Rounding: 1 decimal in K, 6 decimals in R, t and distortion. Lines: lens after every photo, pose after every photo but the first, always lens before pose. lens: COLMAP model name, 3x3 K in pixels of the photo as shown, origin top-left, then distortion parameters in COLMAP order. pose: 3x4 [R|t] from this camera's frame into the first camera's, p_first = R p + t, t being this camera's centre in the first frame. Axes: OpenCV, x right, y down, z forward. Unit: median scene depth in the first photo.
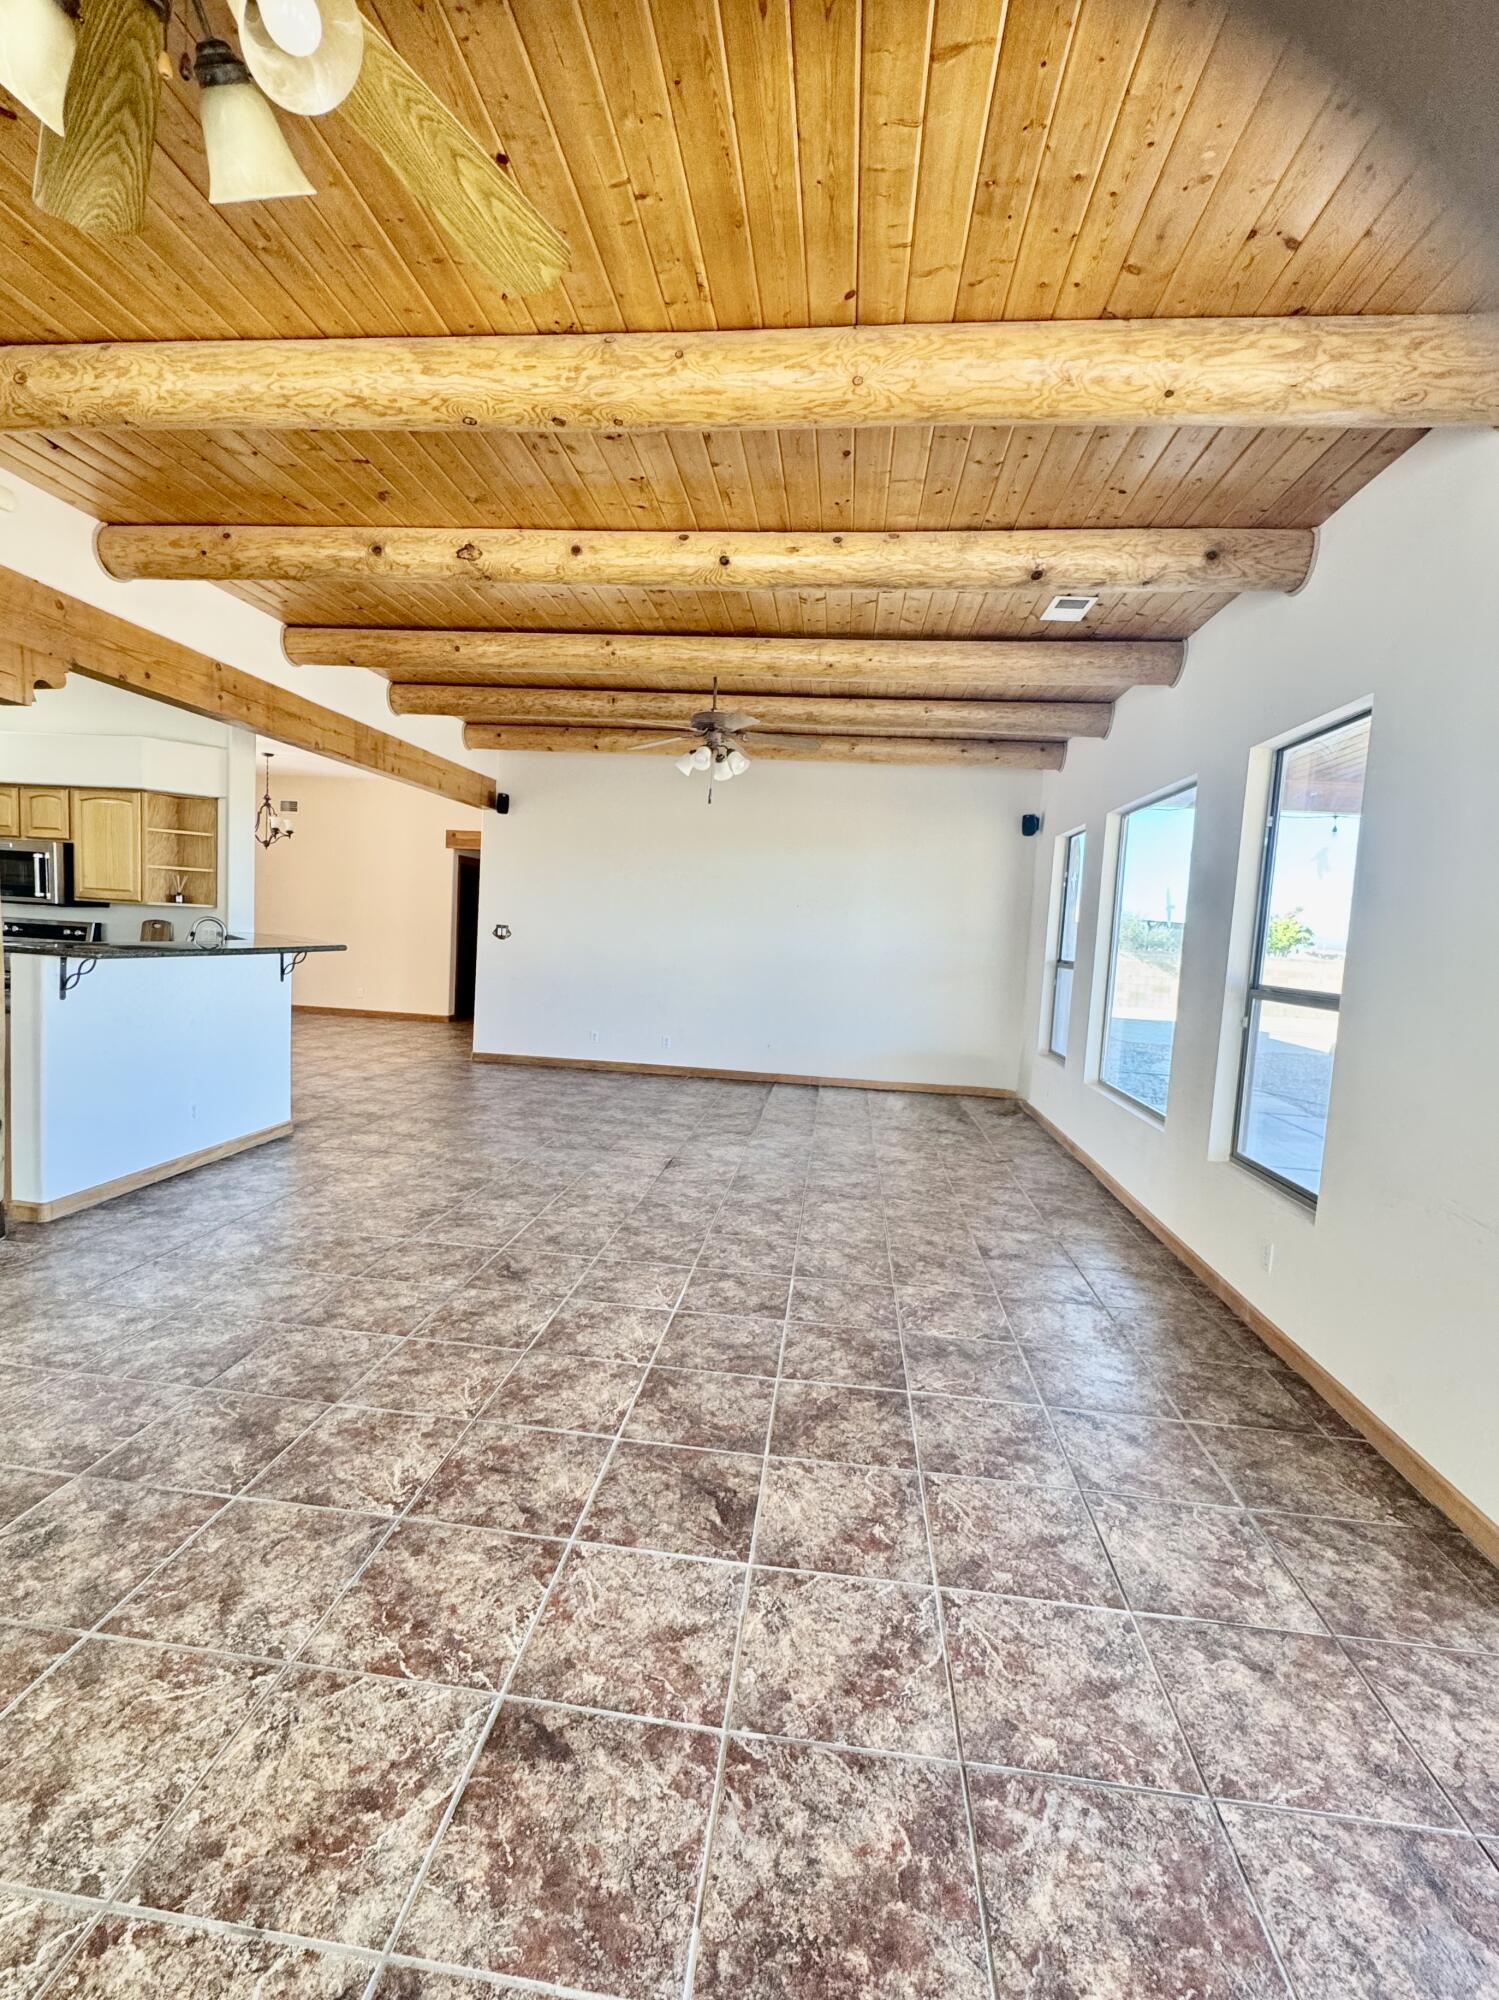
lens RADIAL K [[886.0, 0, 749.5], [0, 886.0, 1000.0], [0, 0, 1]] dist [-0.004034, 0.000584]
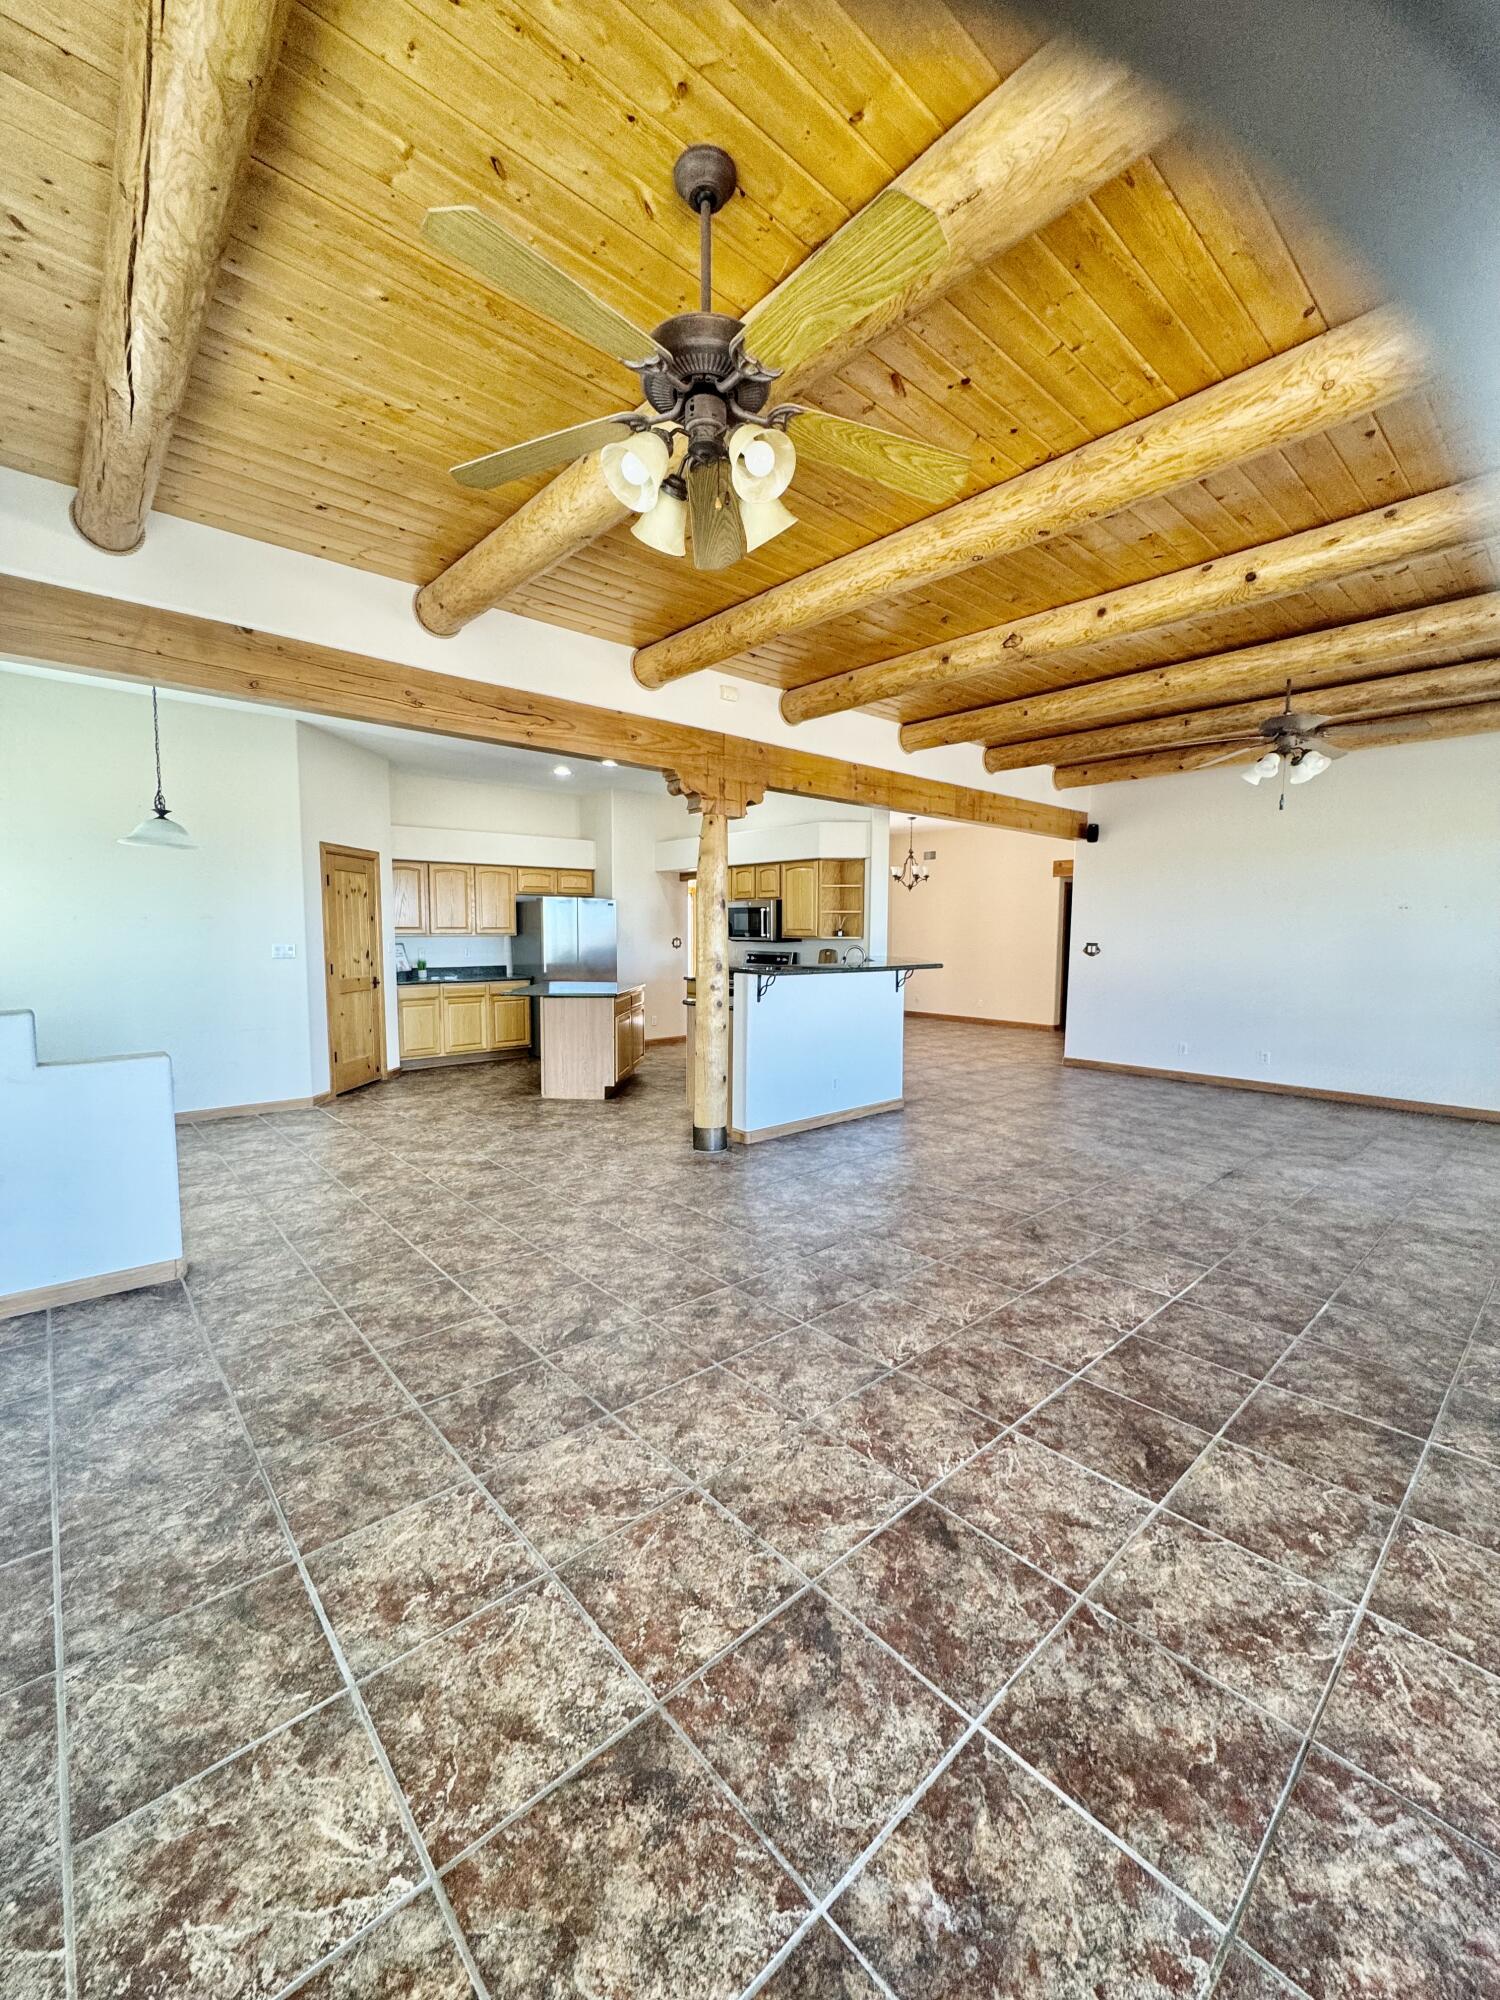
lens RADIAL K [[838.0, 0, 750.0], [0, 838.0, 1000.0], [0, 0, 1]] dist [-0.003557, 0.000529]
pose [[0.732142, 0.006261, -0.681124, 0.232193], [-0.020536, 0.999706, -0.012885, 0.016468], [0.680843, 0.023421, 0.732055, -0.096222]]
